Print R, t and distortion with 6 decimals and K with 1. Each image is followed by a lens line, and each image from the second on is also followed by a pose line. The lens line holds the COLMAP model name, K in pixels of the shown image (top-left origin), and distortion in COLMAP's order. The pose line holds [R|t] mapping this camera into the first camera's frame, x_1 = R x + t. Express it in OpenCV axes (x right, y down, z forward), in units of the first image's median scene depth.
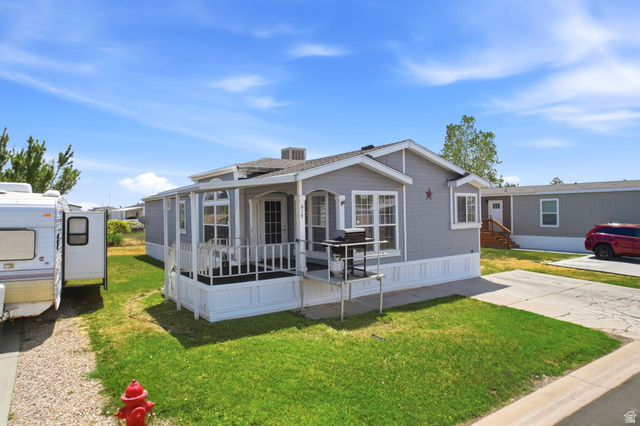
lens RADIAL K [[311.4, 0, 320.0], [0, 311.4, 213.0], [0, 0, 1]] dist [-0.005629, -0.000477]
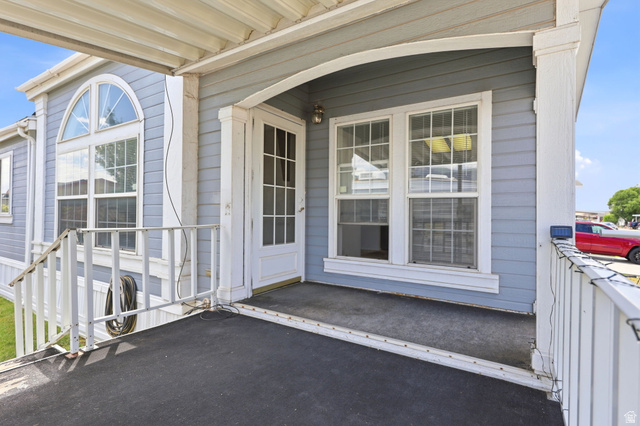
lens RADIAL K [[311.4, 0, 320.0], [0, 311.4, 213.0], [0, 0, 1]] dist [-0.005629, -0.000477]
pose [[0.945553, 0.021158, 0.324781, -0.253460], [-0.027701, 0.999496, 0.015536, 0.061654], [-0.324289, -0.023687, 0.945662, 0.713885]]
